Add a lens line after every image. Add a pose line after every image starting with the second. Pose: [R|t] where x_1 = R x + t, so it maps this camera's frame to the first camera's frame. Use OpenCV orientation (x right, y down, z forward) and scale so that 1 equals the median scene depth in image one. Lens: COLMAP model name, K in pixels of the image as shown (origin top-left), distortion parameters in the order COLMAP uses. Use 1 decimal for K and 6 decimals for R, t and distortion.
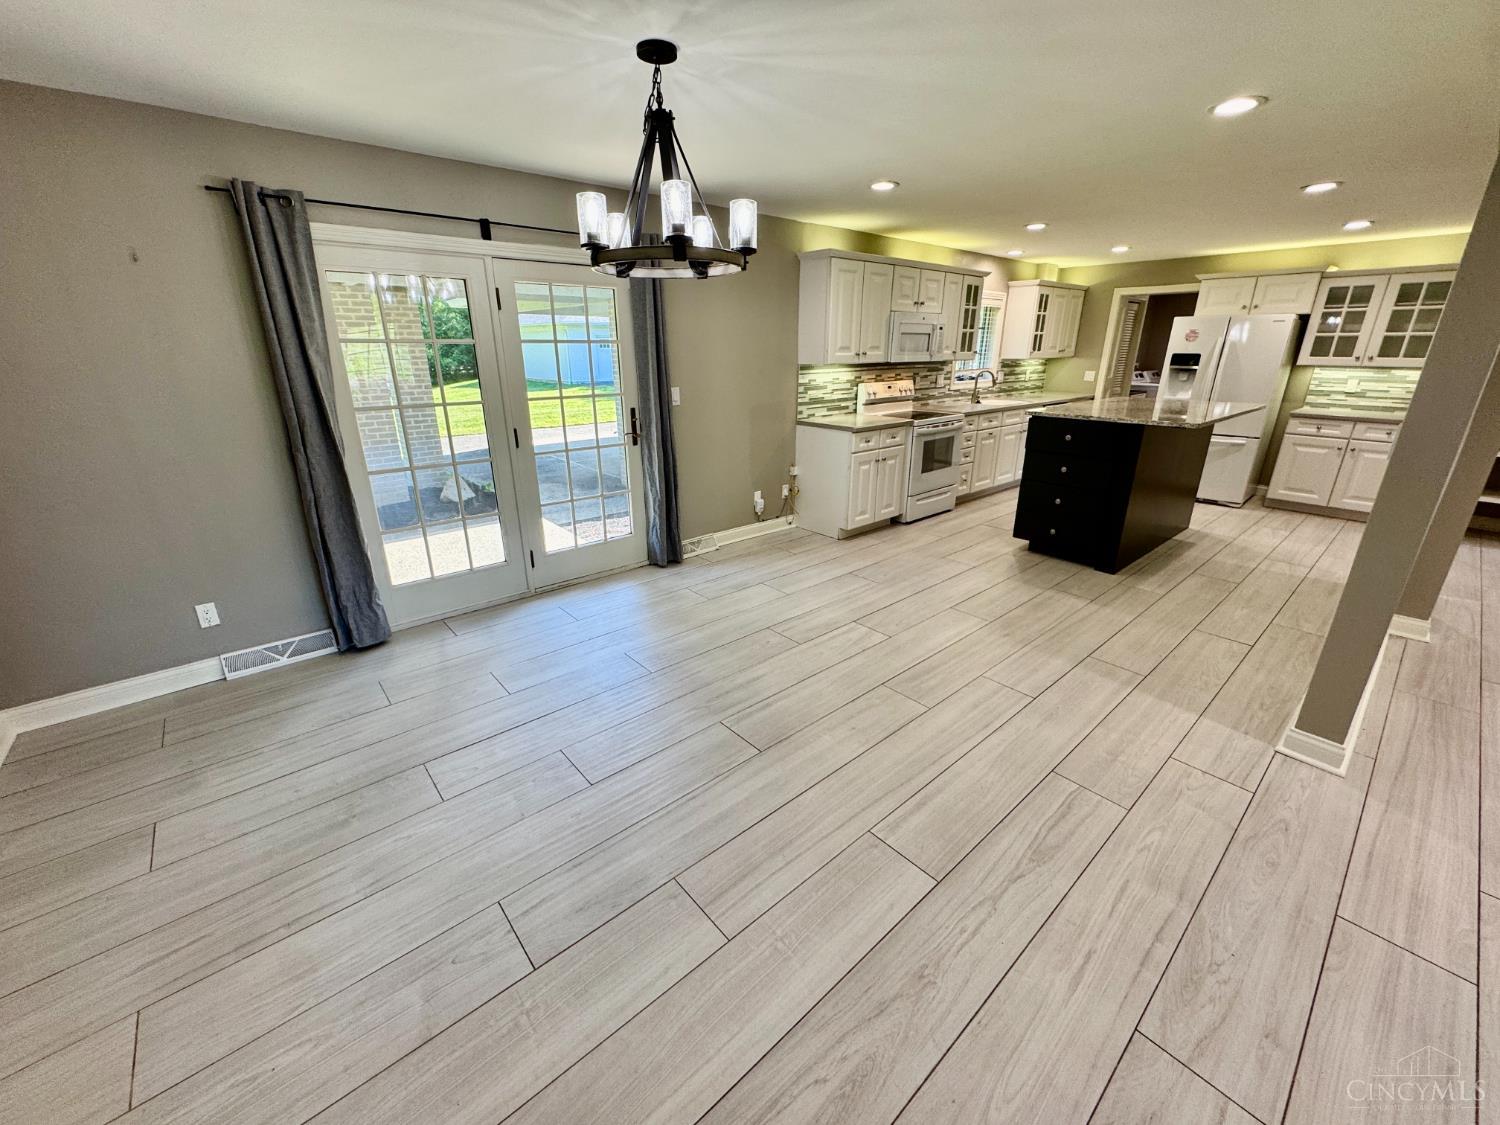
lens RADIAL K [[597.7, 0, 749.3], [0, 597.7, 557.7], [0, 0, 1]] dist [-0.002406, -0.000011]
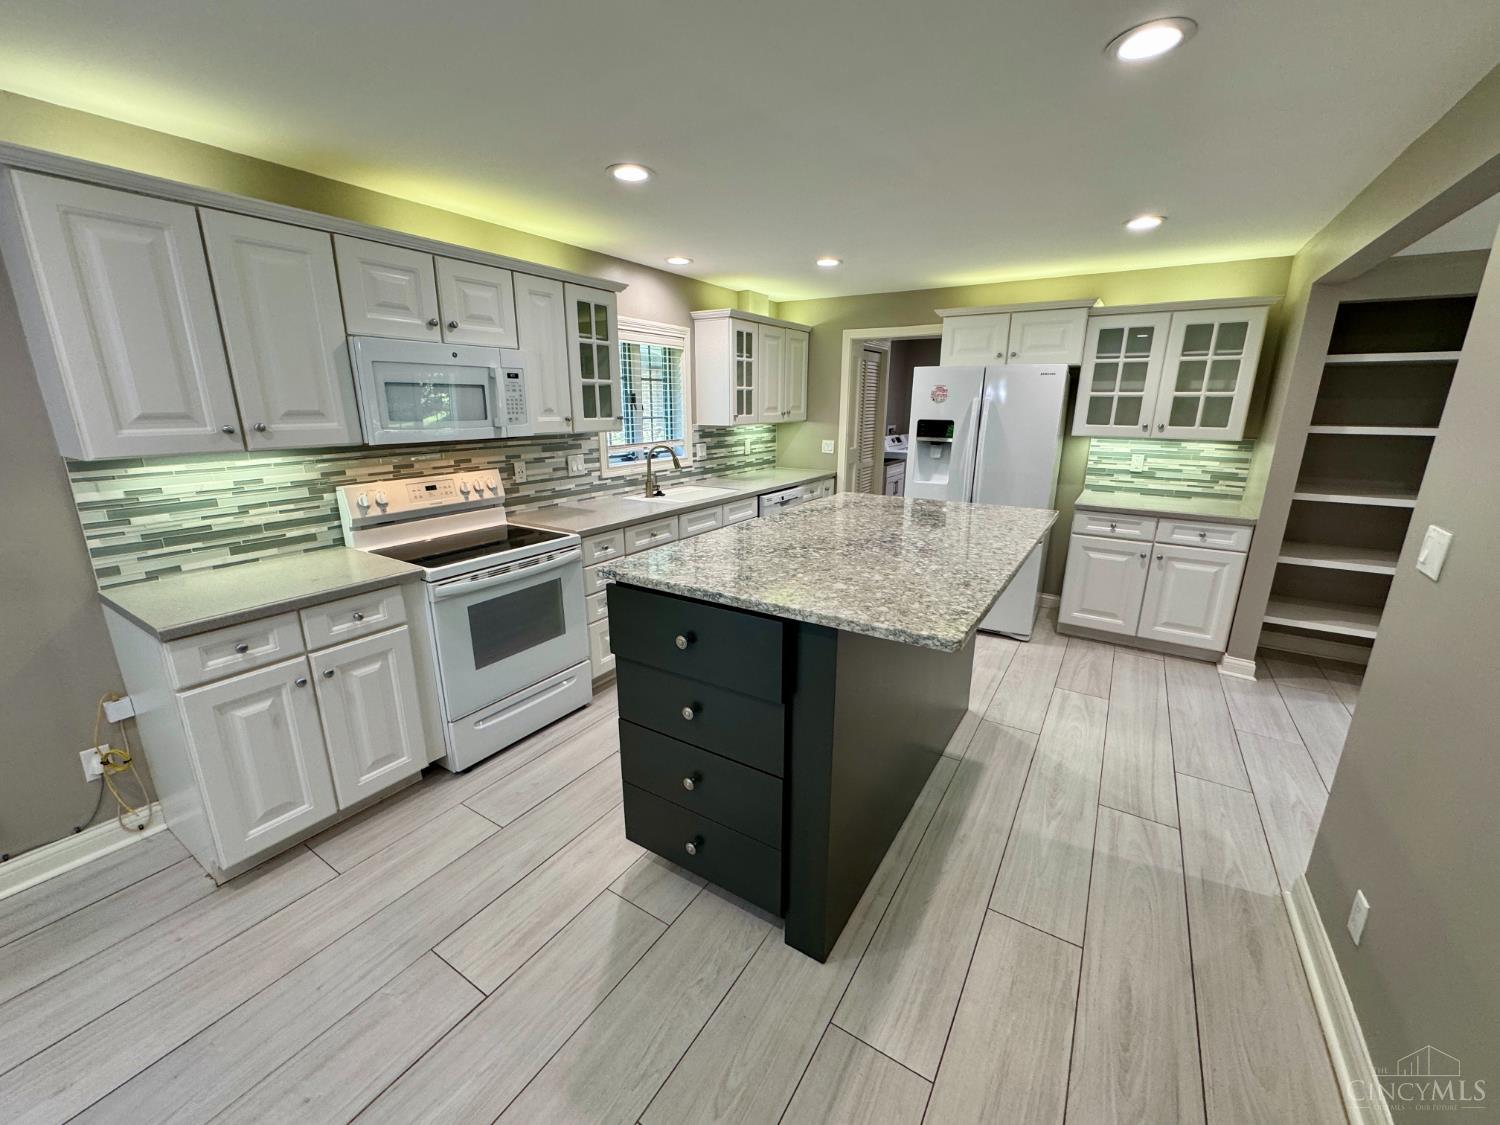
lens RADIAL K [[597.7, 0, 749.3], [0, 597.7, 557.7], [0, 0, 1]] dist [-0.002406, -0.000011]
pose [[0.957542, -0.066900, 0.280423, 0.359749], [0.090067, 0.993434, -0.070545, -0.172224], [-0.273863, 0.092806, 0.957281, 0.462376]]
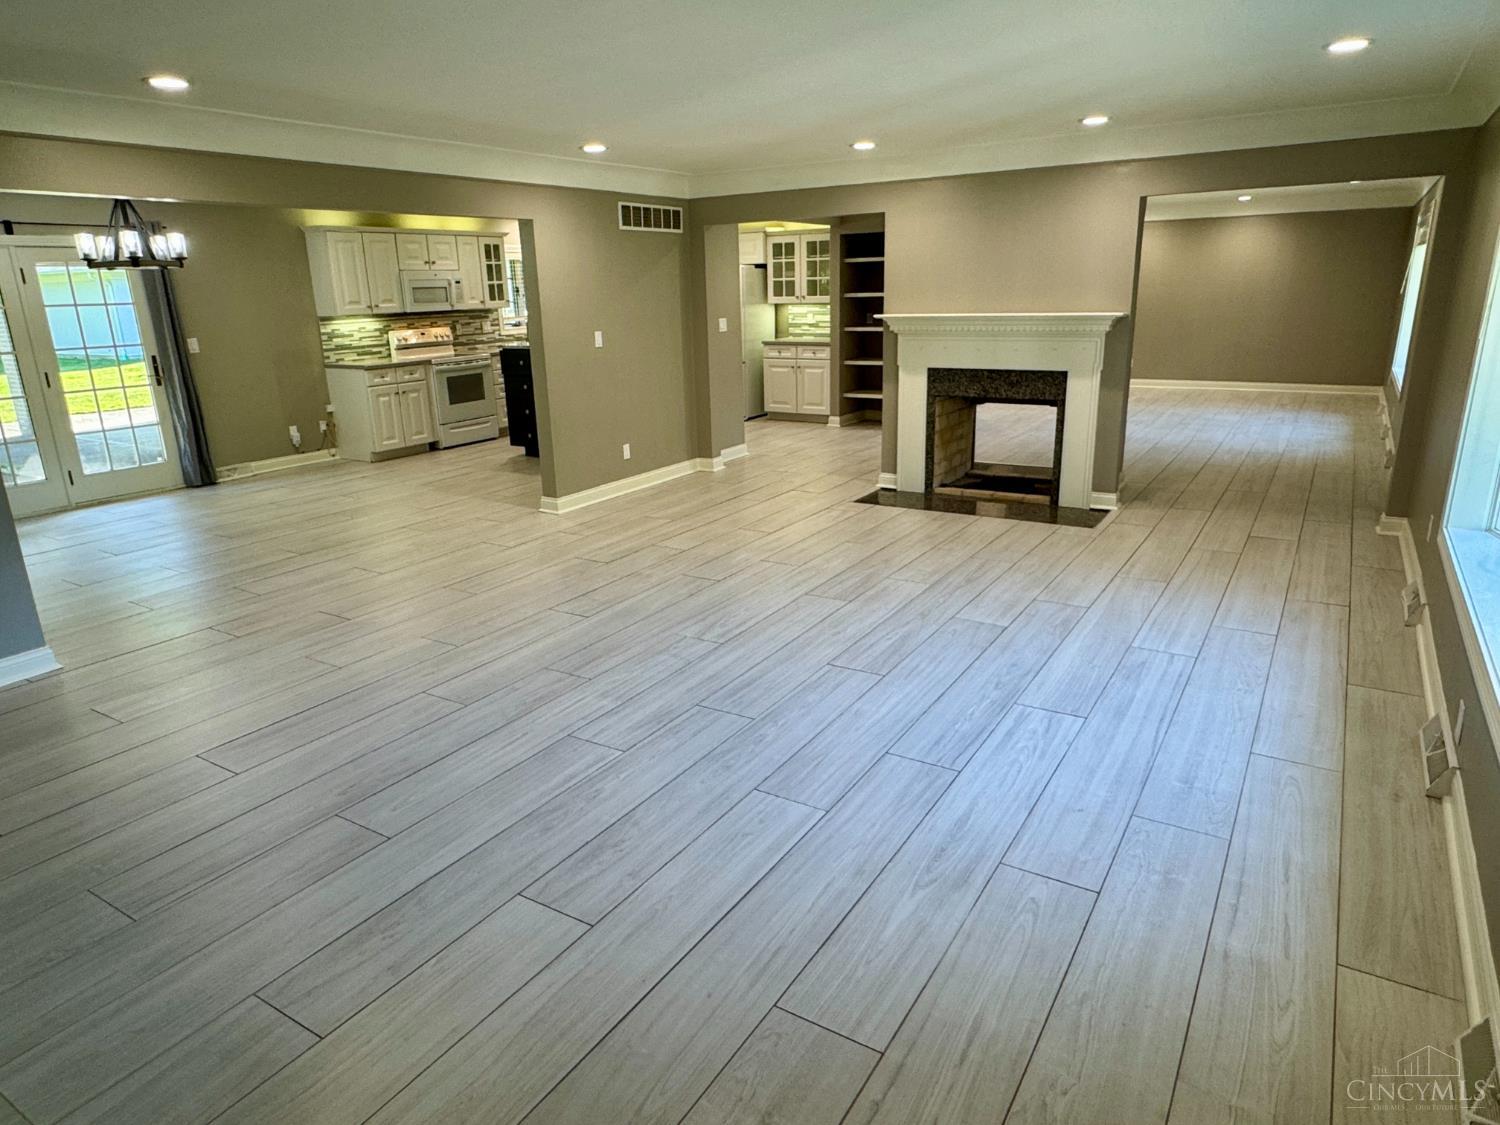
lens RADIAL K [[932.5, 0, 750.0], [0, 932.5, 562.5], [0, 0, 1]] dist [-0.002903, -0.000933]
pose [[0.956527, -0.104764, 0.272177, 0.312804], [0.119419, 0.992124, -0.037803, 0.296185], [-0.266073, 0.068663, 0.961504, -0.865140]]
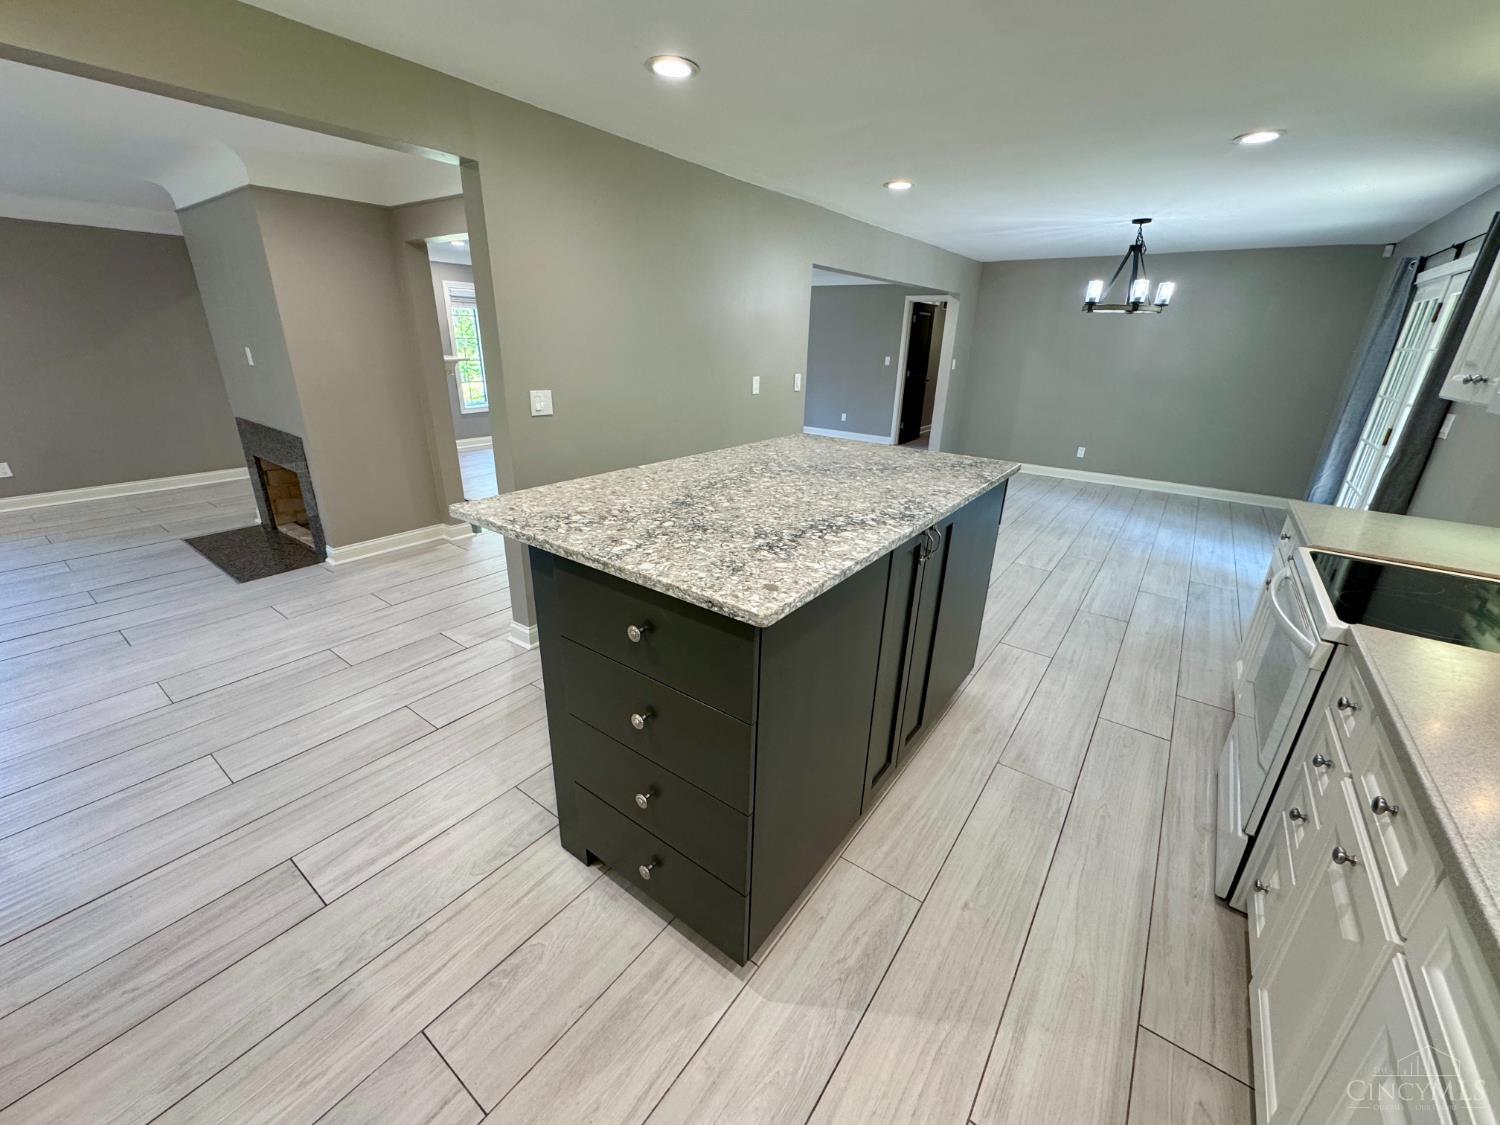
lens RADIAL K [[597.7, 0, 749.3], [0, 597.7, 557.7], [0, 0, 1]] dist [-0.002406, -0.000011]
pose [[-0.975859, 0.055068, -0.211343, 0.672762], [-0.094910, 0.764609, 0.637468, -0.412238], [0.196699, 0.642137, -0.740924, 1.147739]]
